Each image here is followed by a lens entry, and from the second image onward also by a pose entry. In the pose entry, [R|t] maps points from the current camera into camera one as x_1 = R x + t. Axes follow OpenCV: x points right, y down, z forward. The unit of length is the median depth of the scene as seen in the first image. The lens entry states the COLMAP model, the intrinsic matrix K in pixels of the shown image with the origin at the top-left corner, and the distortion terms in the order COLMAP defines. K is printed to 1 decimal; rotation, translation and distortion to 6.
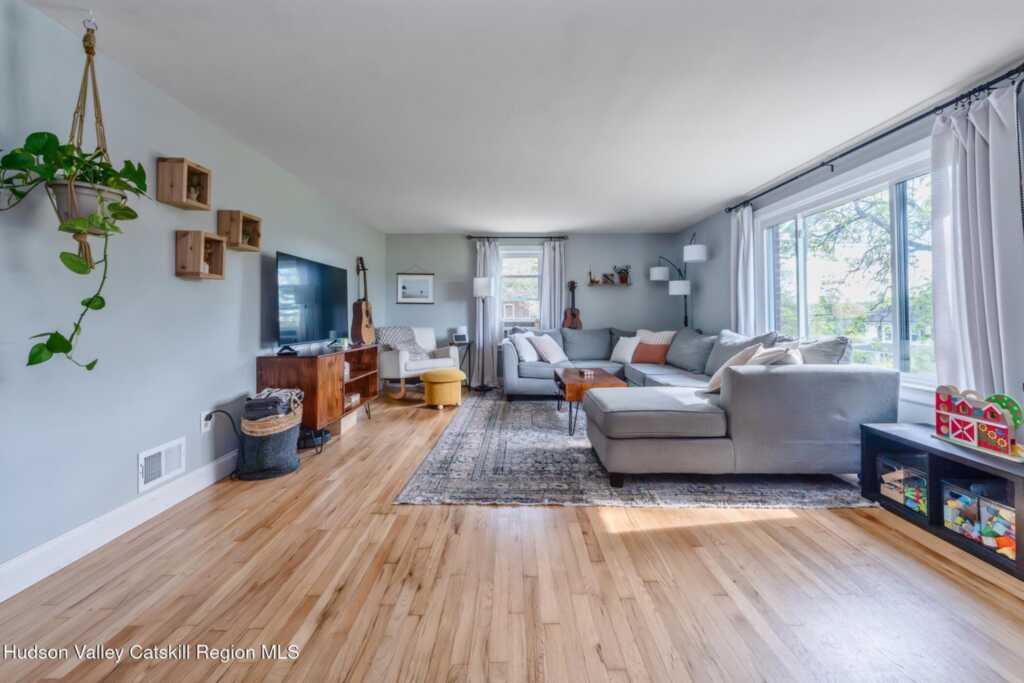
lens RADIAL K [[428.5, 0, 505.6], [0, 428.5, 305.6], [0, 0, 1]] dist [-0.001143, -0.000228]
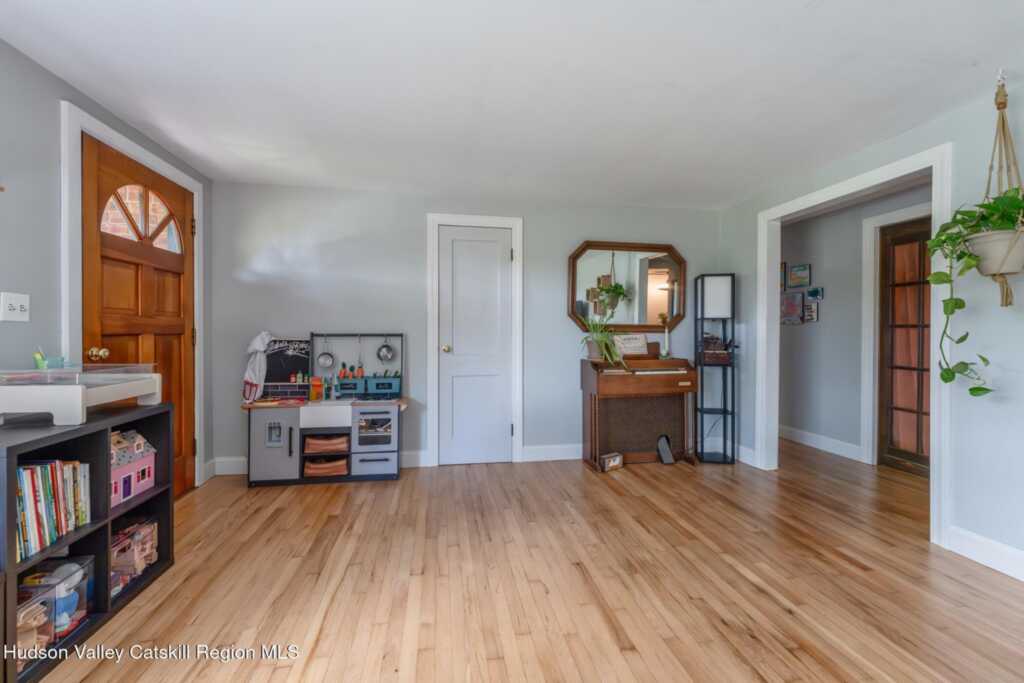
lens RADIAL K [[428.5, 0, 512.5], [0, 428.5, 337.5], [0, 0, 1]] dist [-0.001143, -0.000228]
pose [[-0.983395, 0.001407, -0.181471, 0.487980], [0.003235, 0.999947, -0.009780, -0.001653], [0.181448, -0.010205, -0.983348, 1.981050]]
